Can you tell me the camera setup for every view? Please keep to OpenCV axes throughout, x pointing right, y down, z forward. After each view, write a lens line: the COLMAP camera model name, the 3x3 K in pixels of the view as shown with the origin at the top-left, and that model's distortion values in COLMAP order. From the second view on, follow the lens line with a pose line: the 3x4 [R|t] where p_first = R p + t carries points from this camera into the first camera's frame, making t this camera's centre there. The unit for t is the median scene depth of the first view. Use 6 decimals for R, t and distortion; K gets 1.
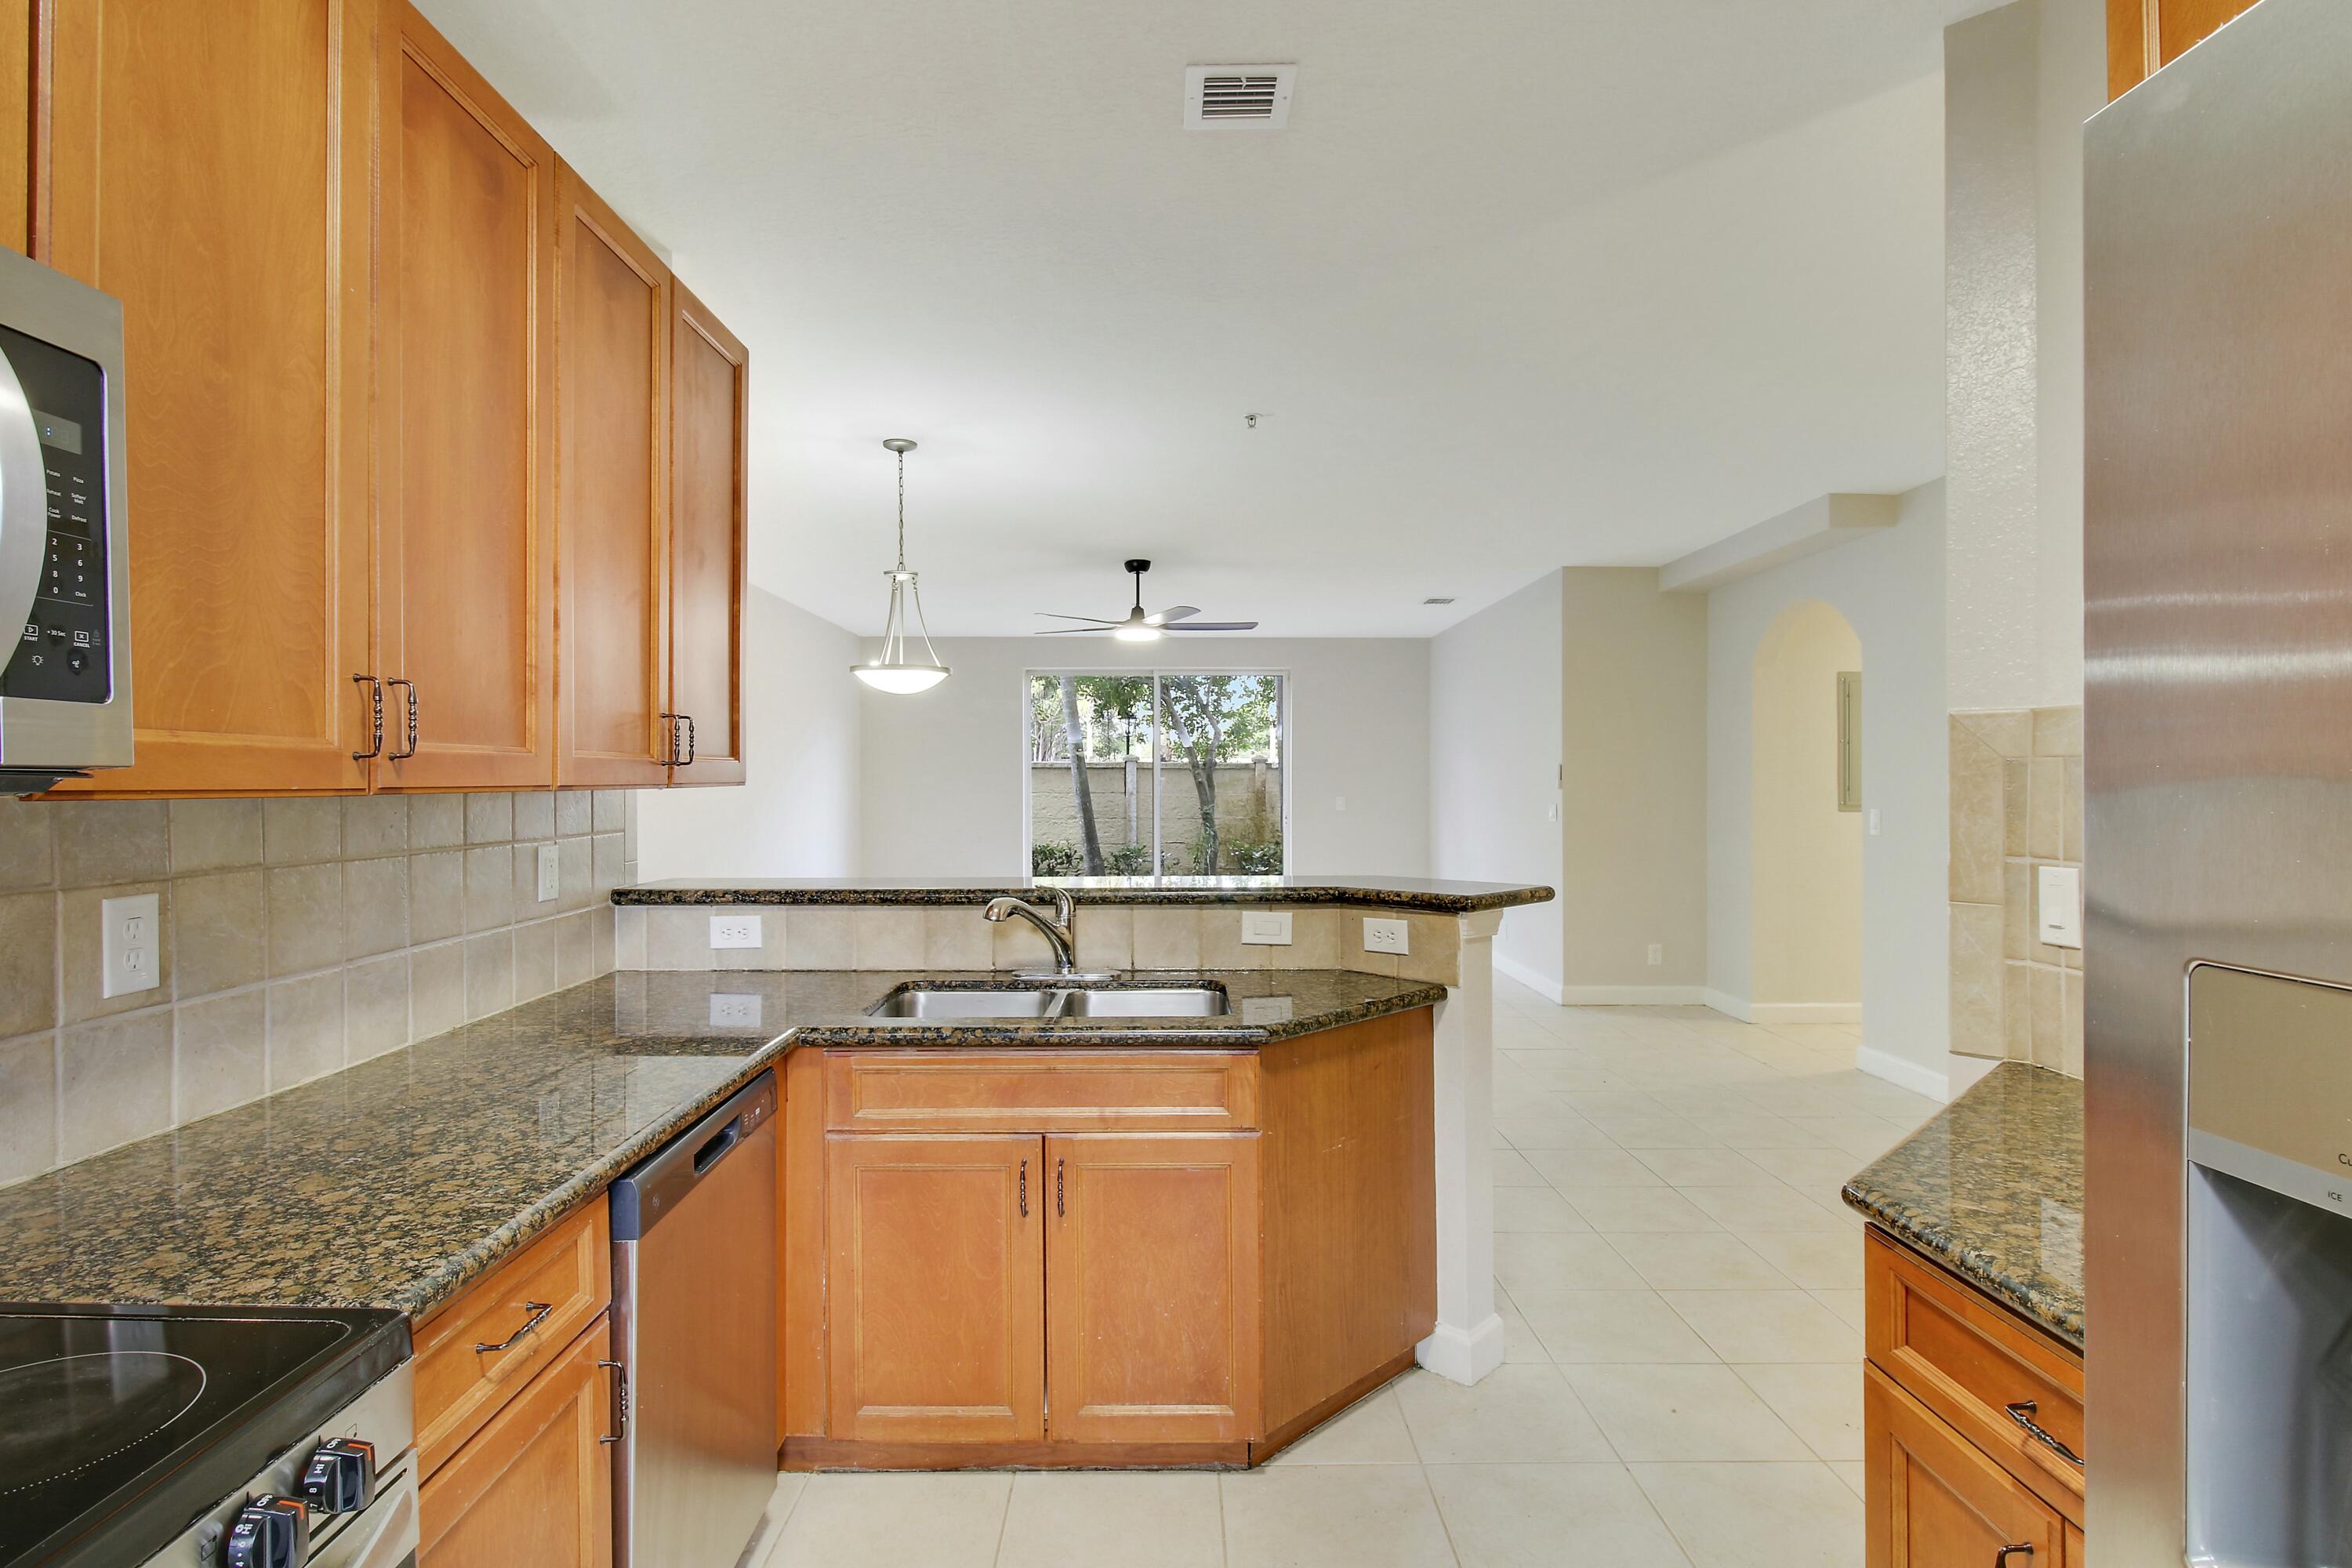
lens RADIAL K [[1127.1, 0, 1176.0], [0, 1127.1, 784.0], [0, 0, 1]] dist [-0.000127, -0.000036]
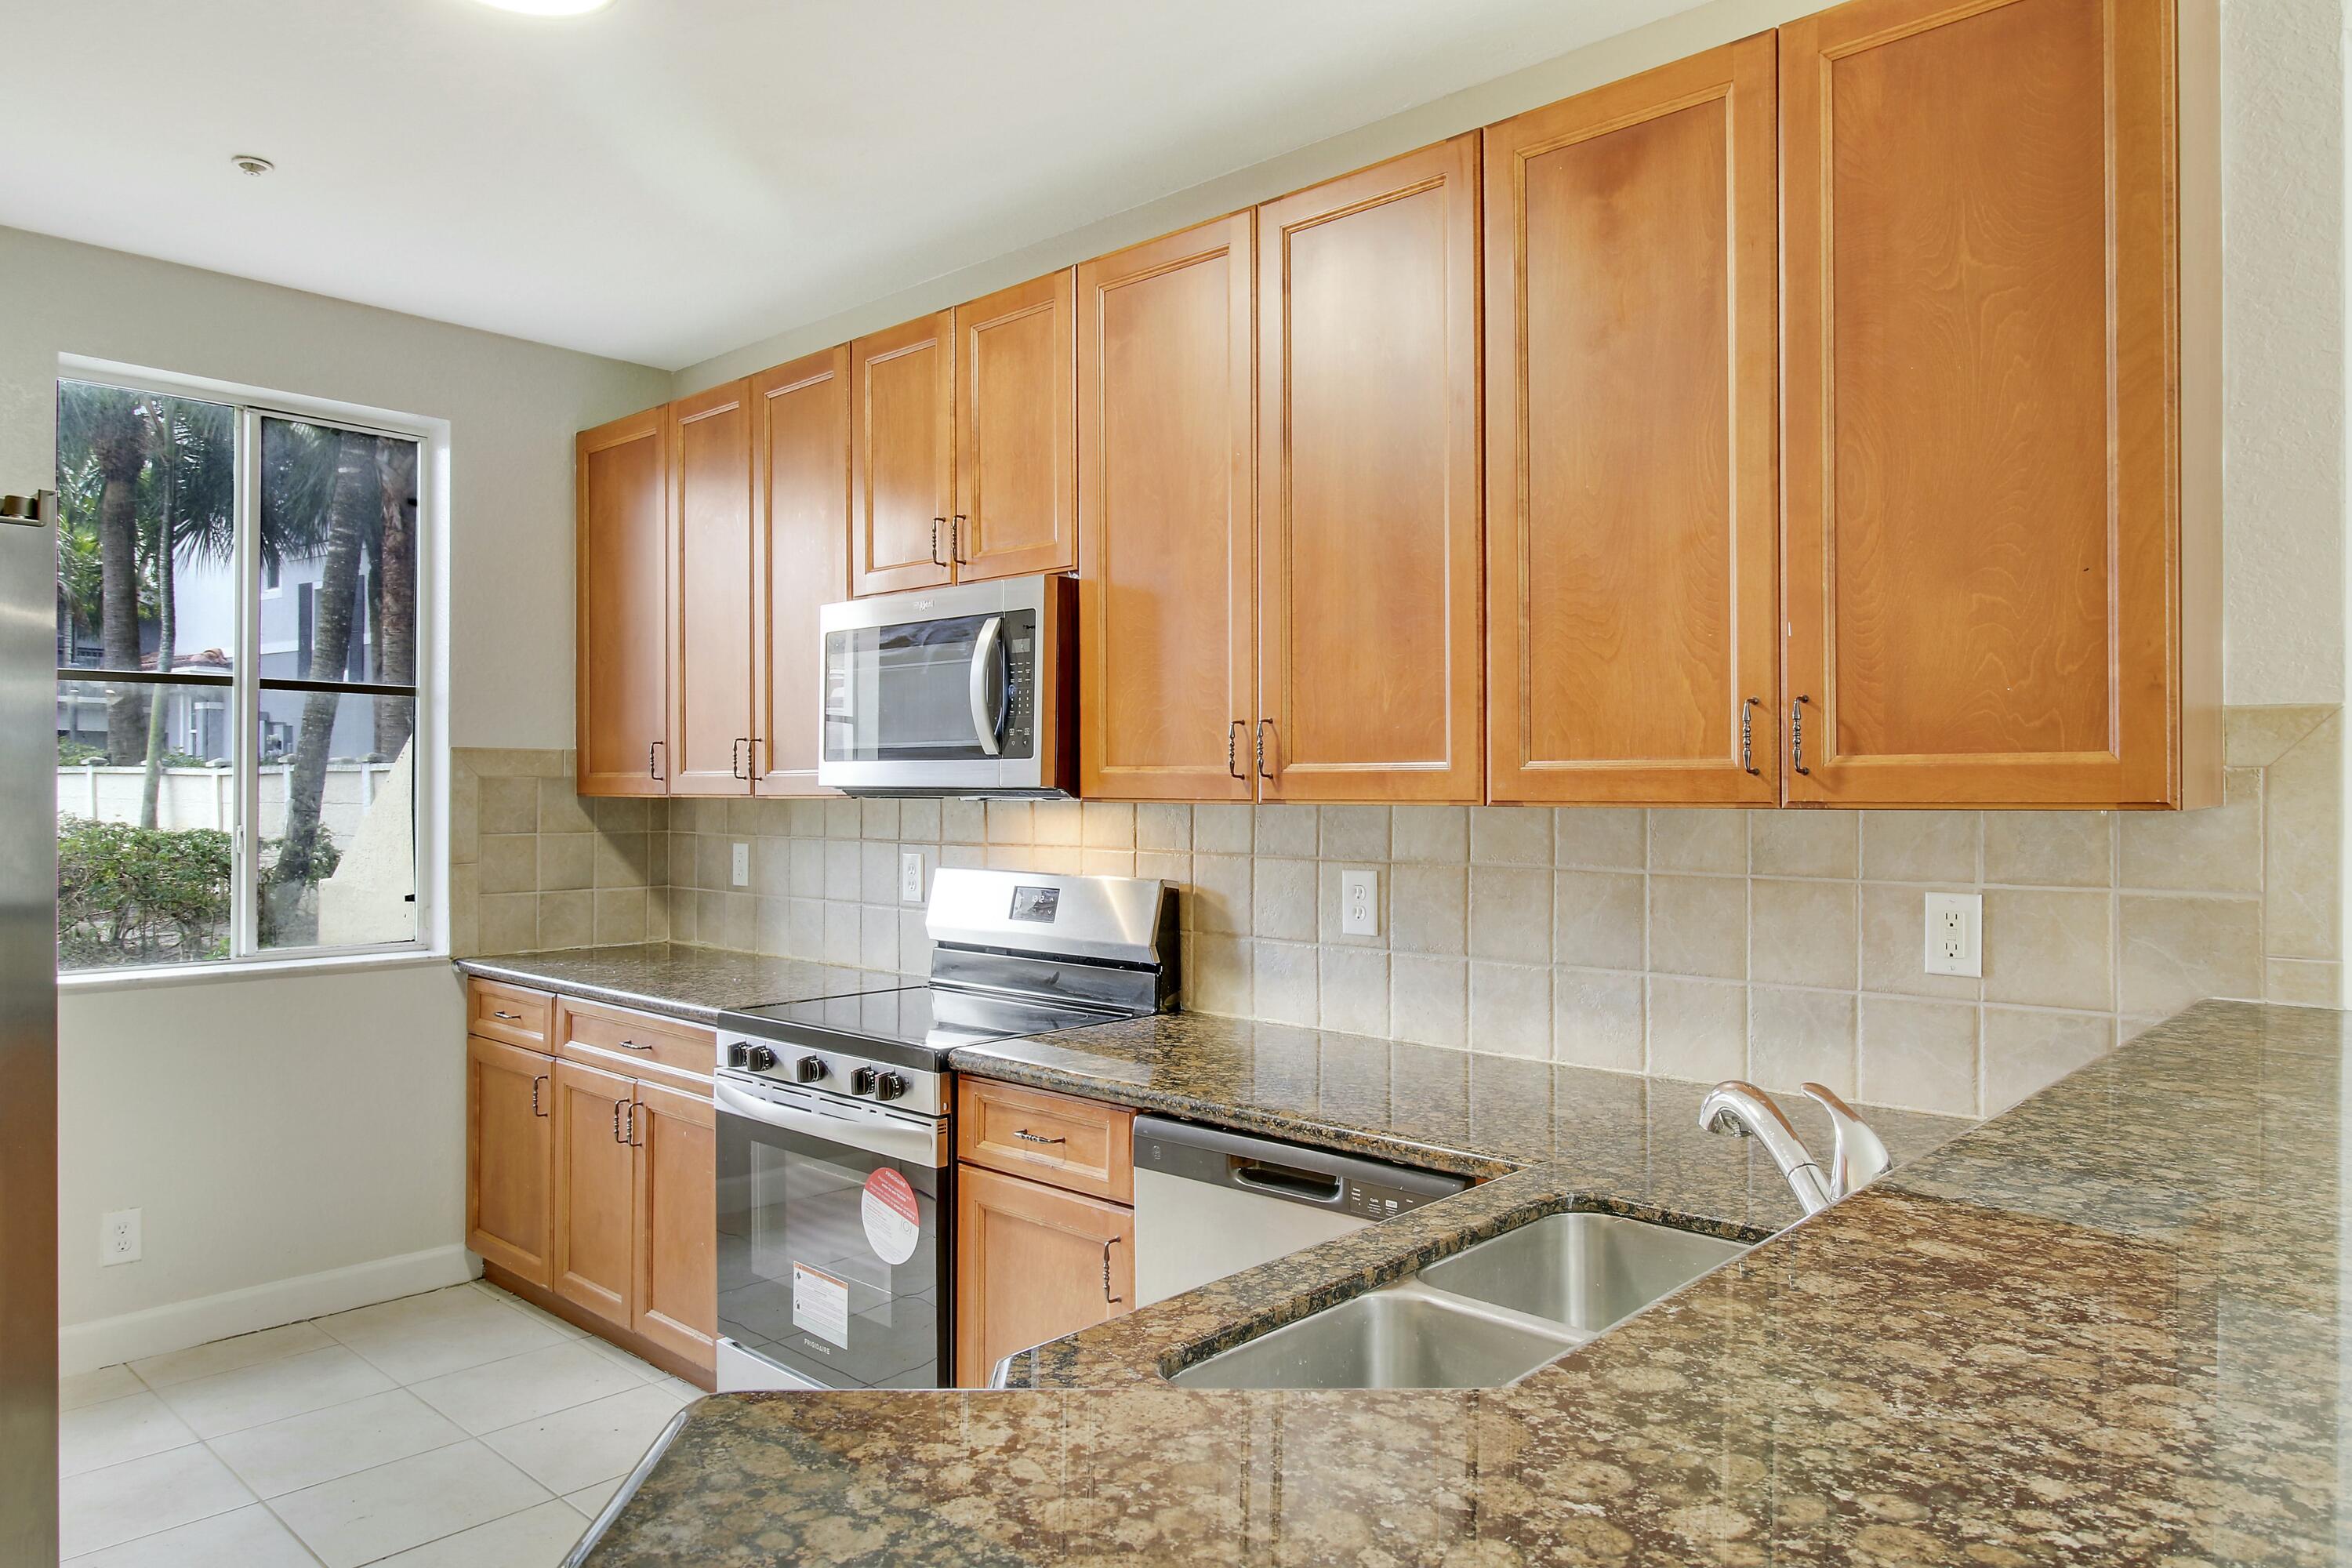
lens RADIAL K [[1513.1, 0, 1176.0], [0, 1513.1, 784.0], [0, 0, 1]] dist [-0.000042, -0.000033]
pose [[-0.685851, -0.001902, -0.727740, 0.723987], [0.000875, 0.999994, -0.003438, -0.008526], [0.727742, -0.002994, -0.685845, 2.266804]]
